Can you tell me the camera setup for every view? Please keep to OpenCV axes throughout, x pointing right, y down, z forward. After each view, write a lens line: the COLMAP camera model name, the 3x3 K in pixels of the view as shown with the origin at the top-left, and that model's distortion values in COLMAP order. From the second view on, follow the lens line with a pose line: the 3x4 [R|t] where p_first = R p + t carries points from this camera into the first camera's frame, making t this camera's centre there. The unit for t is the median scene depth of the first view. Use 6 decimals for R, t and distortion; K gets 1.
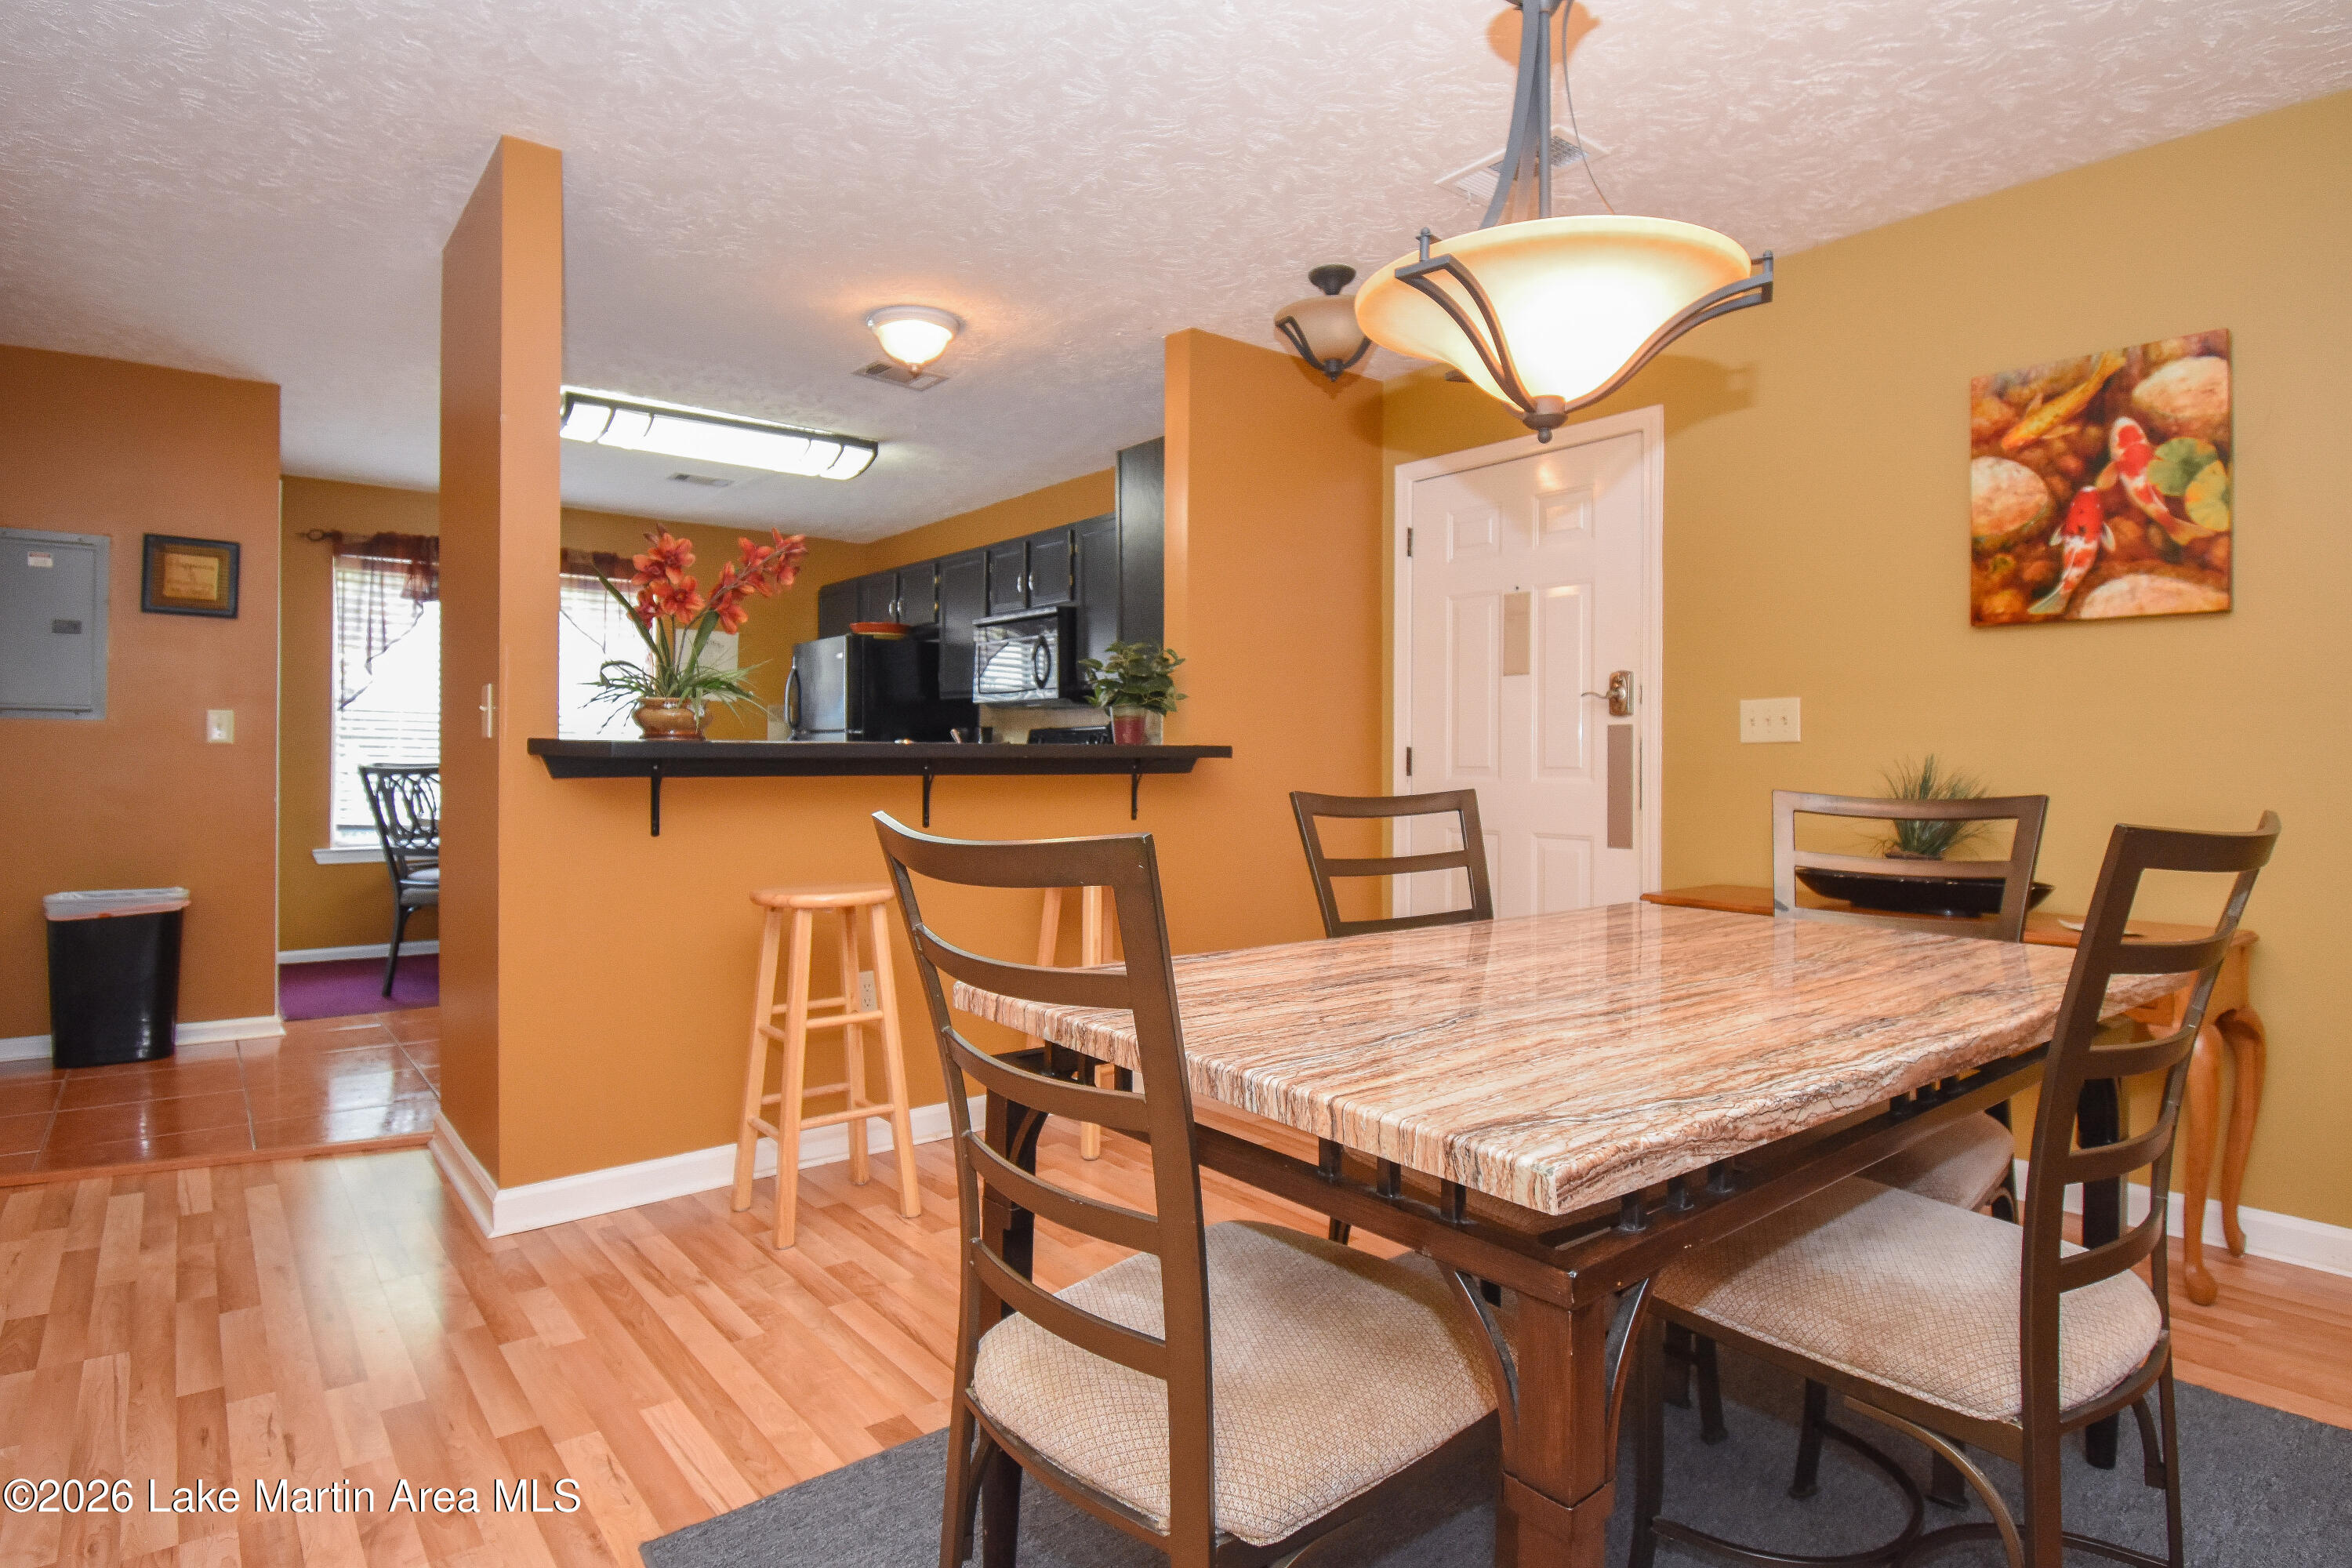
lens RADIAL K [[1243.3, 0, 1203.8], [0, 1243.3, 750.9], [0, 0, 1]] dist [0.001156, -0.002396]
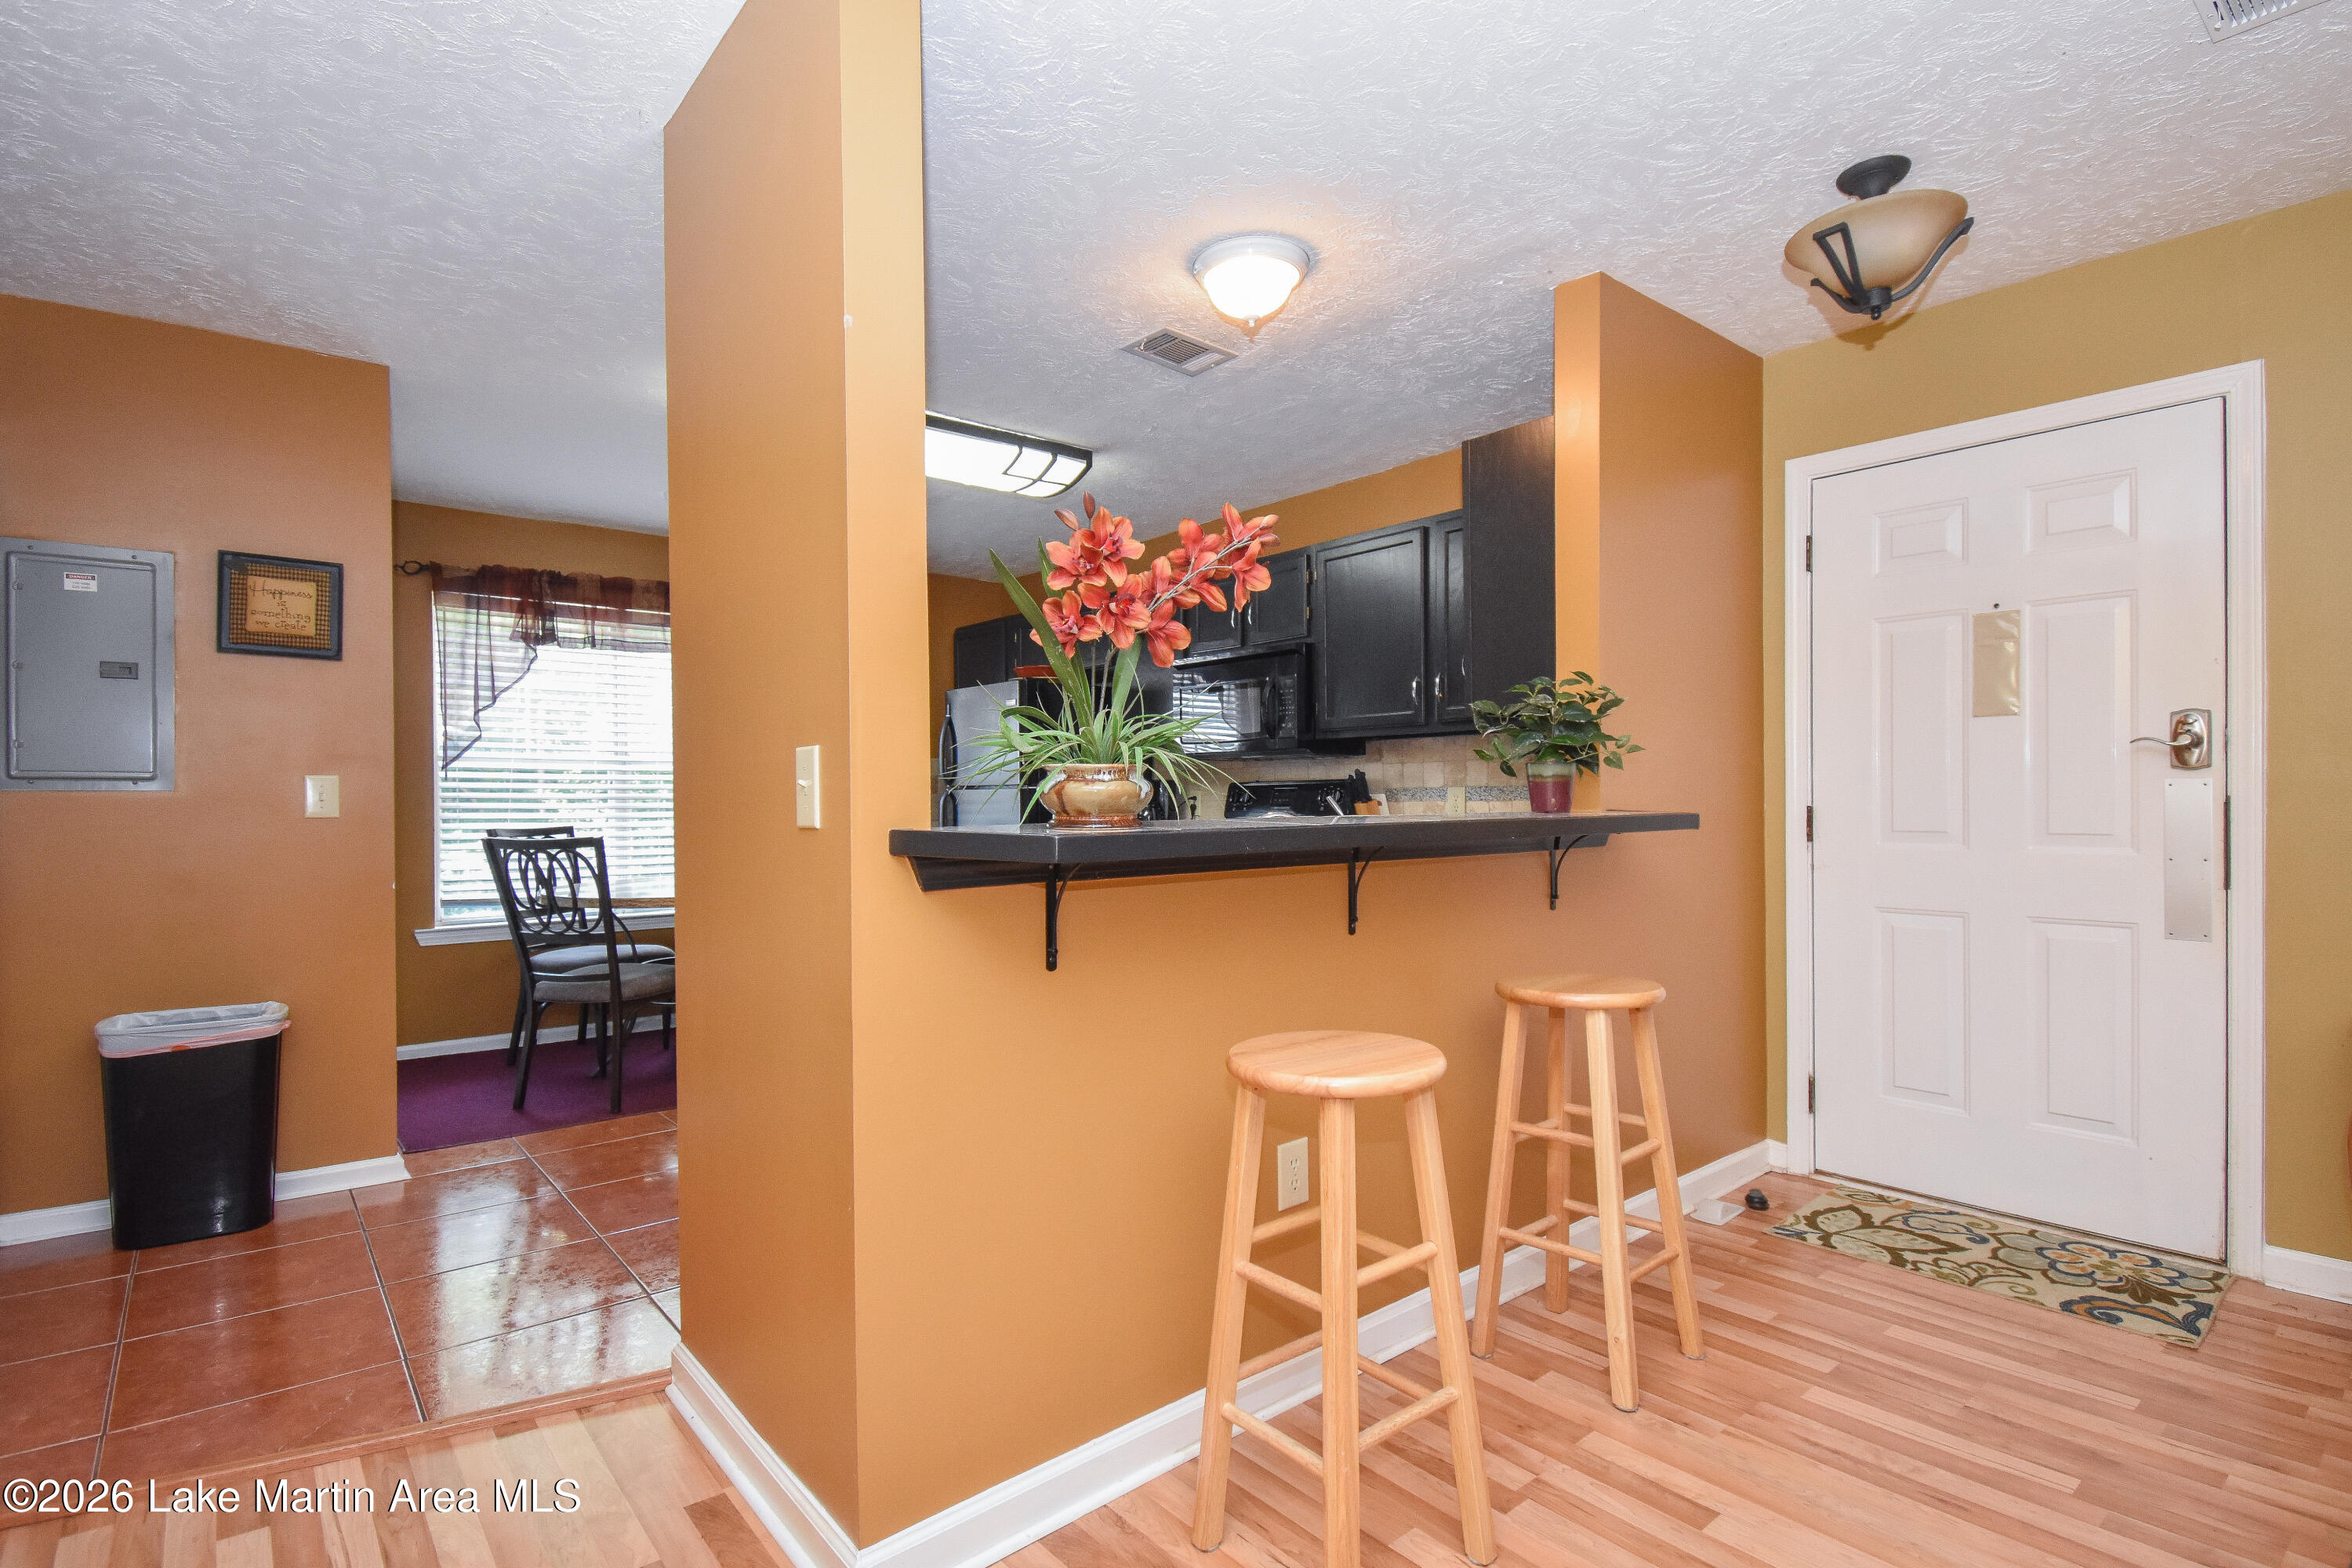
lens RADIAL K [[1118.9, 0, 1201.3], [0, 1118.9, 804.6], [0, 0, 1]] dist [0.010728, -0.005090]
pose [[0.999615, -0.010678, 0.025612, -0.284990], [0.010341, 0.999859, 0.013246, -0.020381], [-0.025749, -0.012976, 0.999584, 0.307774]]
